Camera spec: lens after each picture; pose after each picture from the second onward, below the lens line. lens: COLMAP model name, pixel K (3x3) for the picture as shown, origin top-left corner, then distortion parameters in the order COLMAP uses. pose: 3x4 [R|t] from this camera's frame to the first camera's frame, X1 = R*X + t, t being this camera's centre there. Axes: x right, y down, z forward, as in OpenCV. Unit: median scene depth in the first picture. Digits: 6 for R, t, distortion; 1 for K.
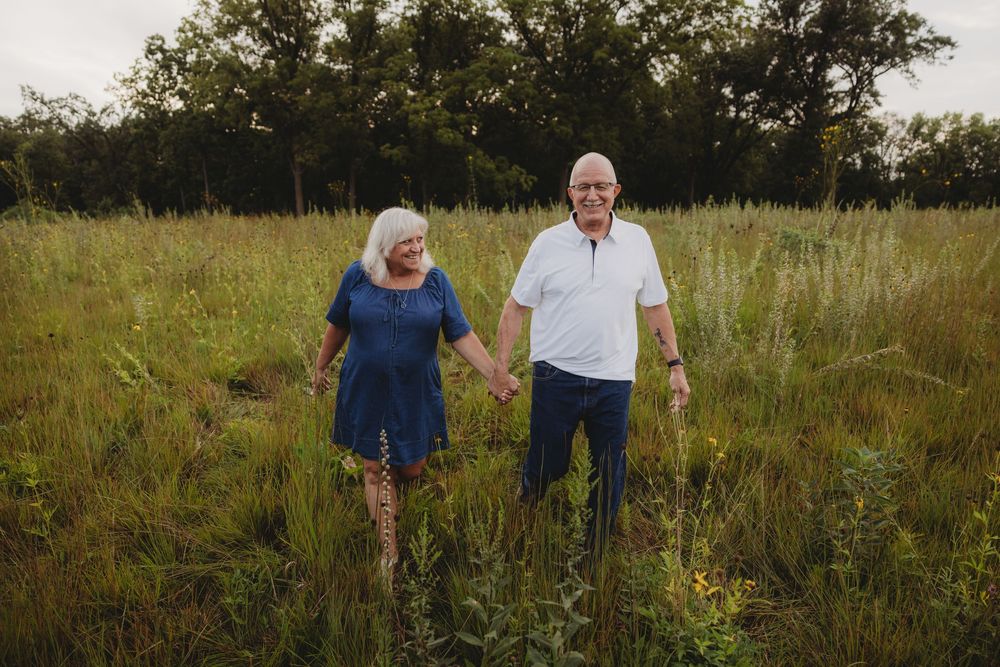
lens RADIAL K [[763.0, 0, 500.4], [0, 763.0, 333.2], [0, 0, 1]] dist [-0.002618, -0.000898]
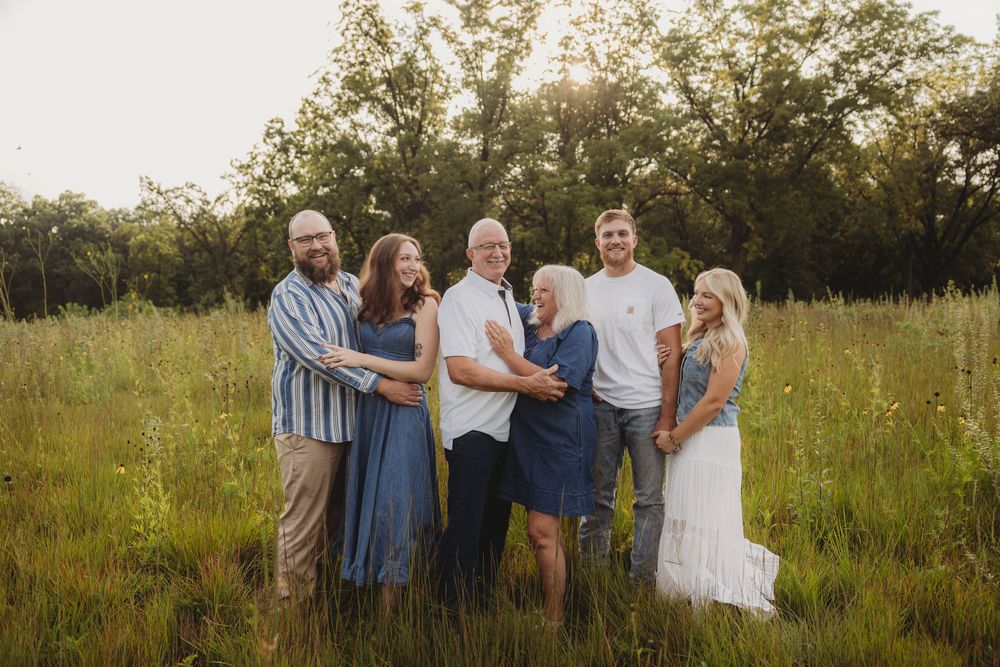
lens RADIAL K [[763.0, 0, 494.5], [0, 763.0, 332.5], [0, 0, 1]] dist [-0.002618, -0.000898]
pose [[0.978529, 0.001423, -0.206106, -0.001323], [-0.026907, 0.992300, -0.120896, -0.028245], [0.204347, 0.123846, 0.971033, 0.187268]]
